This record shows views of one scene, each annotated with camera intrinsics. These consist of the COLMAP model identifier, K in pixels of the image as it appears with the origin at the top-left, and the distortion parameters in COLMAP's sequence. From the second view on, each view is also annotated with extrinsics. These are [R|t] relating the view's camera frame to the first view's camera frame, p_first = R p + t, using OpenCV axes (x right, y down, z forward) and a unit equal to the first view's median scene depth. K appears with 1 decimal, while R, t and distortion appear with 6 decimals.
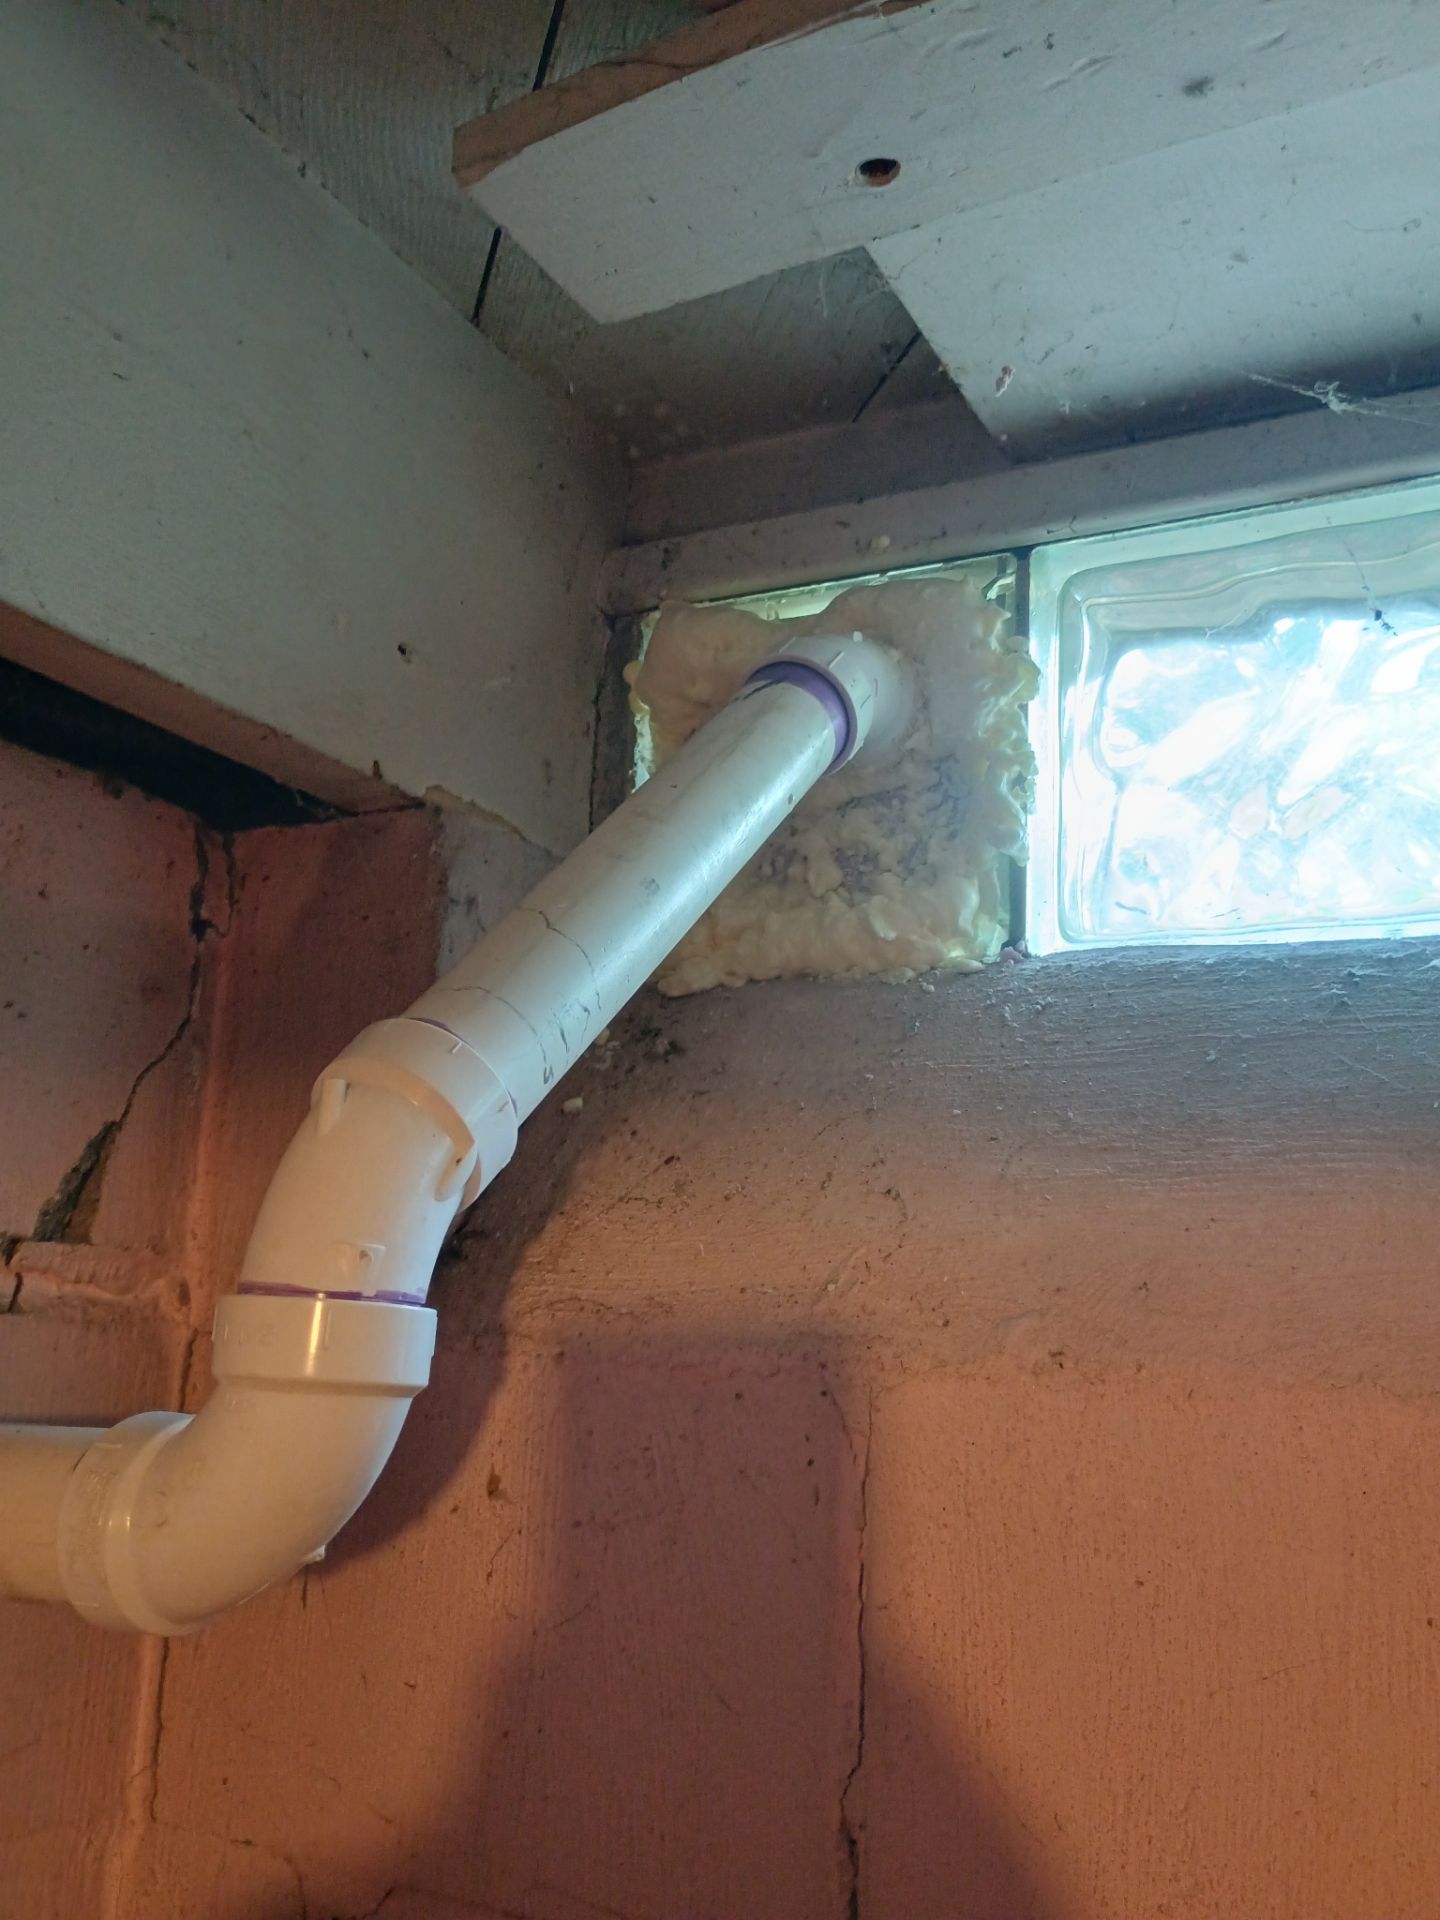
lens RADIAL K [[1639.4, 0, 749.6], [0, 1639.4, 968.7], [0, 0, 1]] dist [0.040226, -0.009964]
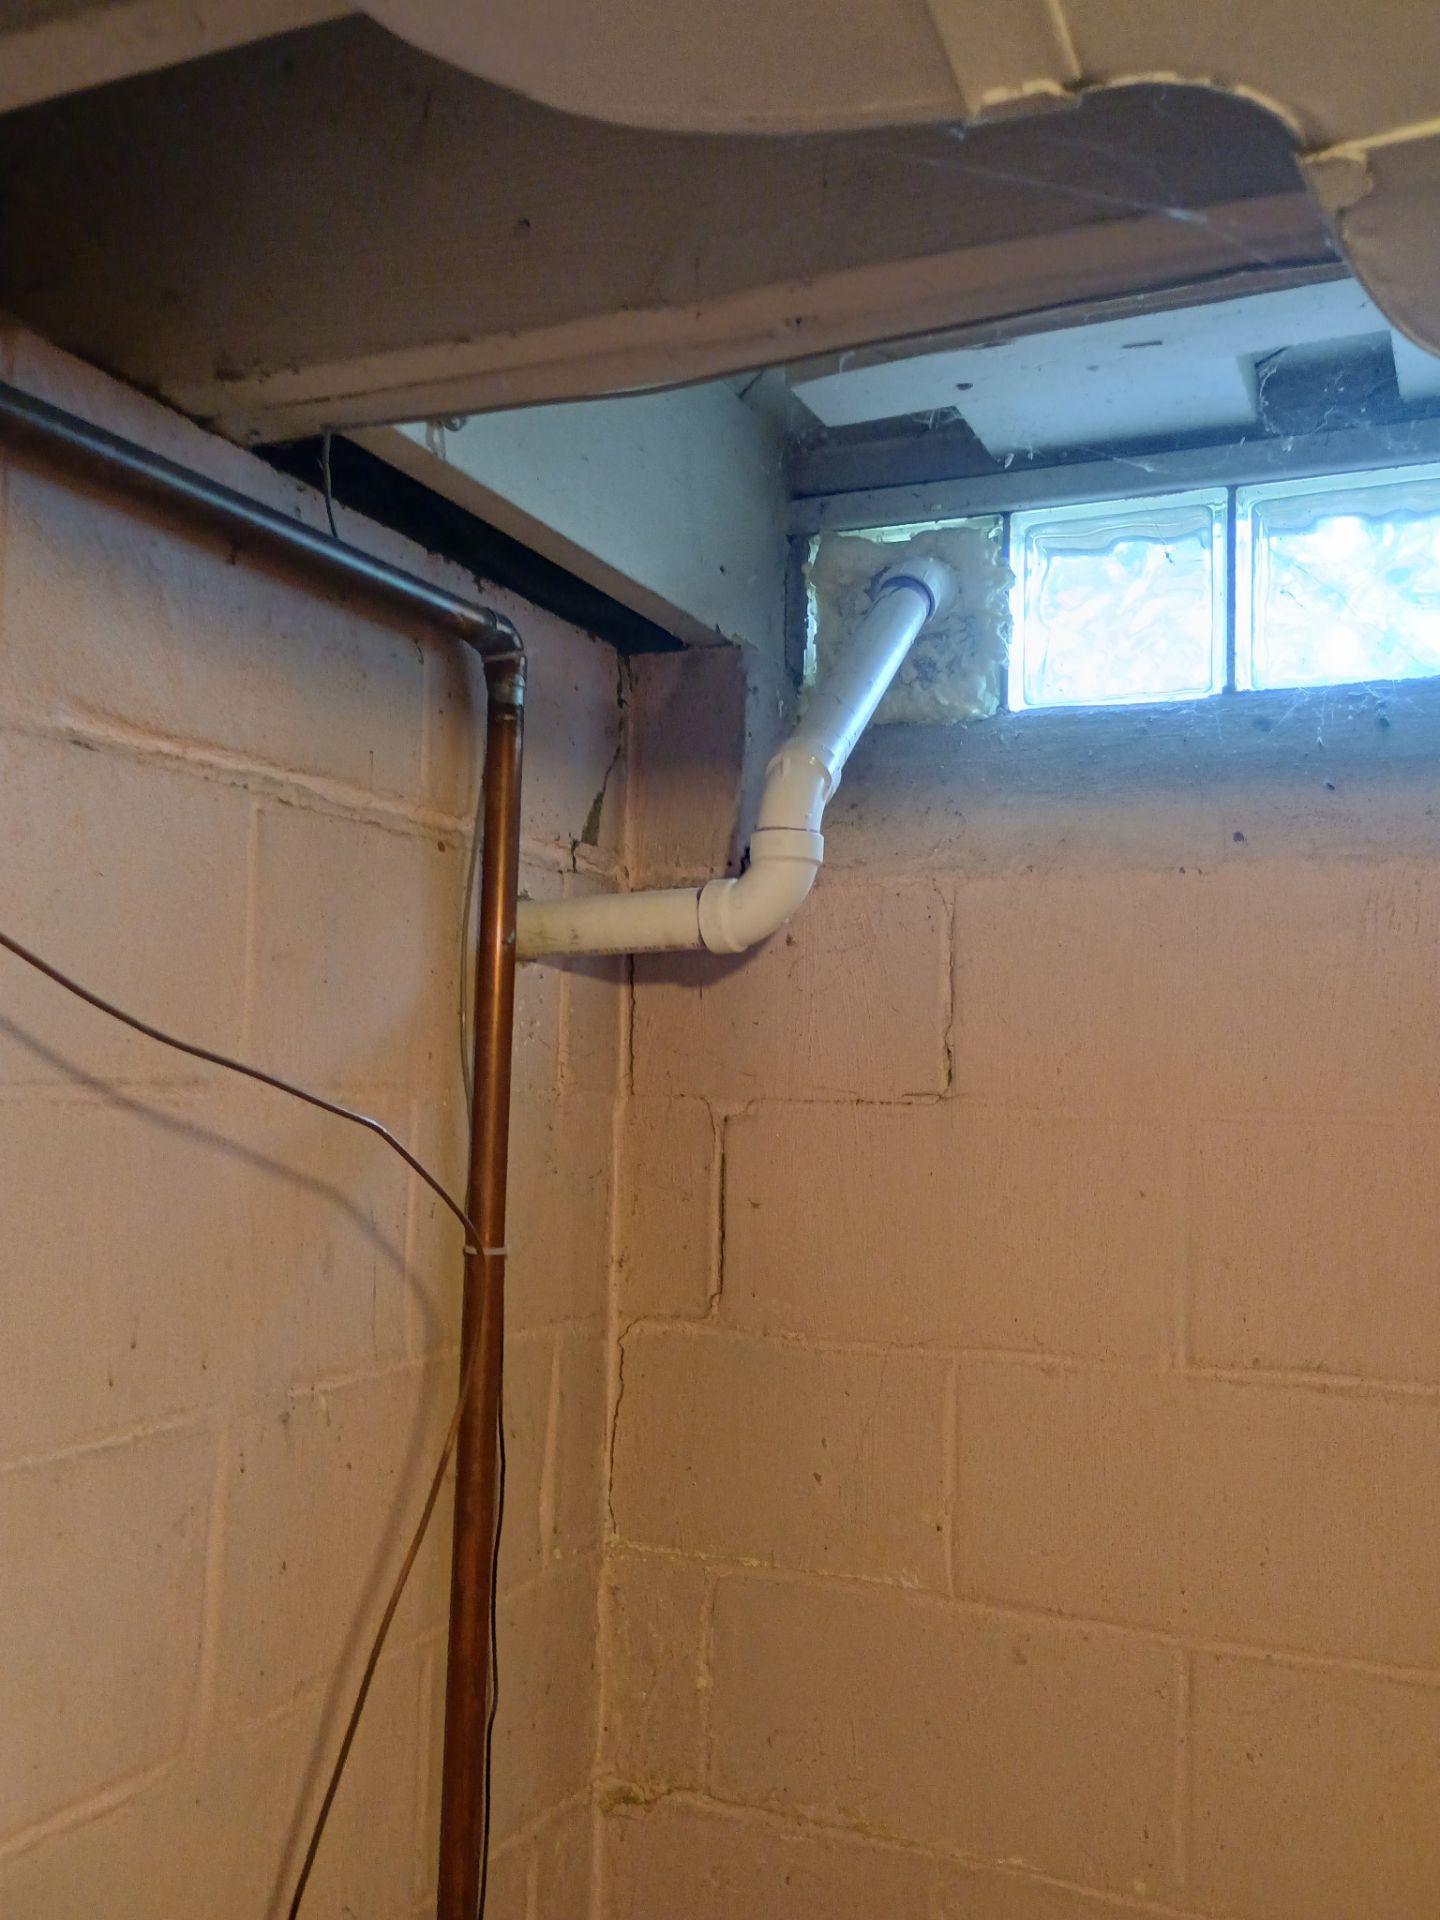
lens RADIAL K [[1639.4, 0, 749.6], [0, 1639.4, 968.7], [0, 0, 1]] dist [0.040226, -0.009964]
pose [[0.997604, -0.021522, 0.065750, -0.315692], [0.012019, 0.989846, 0.141633, 0.016573], [-0.068131, -0.140504, 0.987733, -1.143821]]
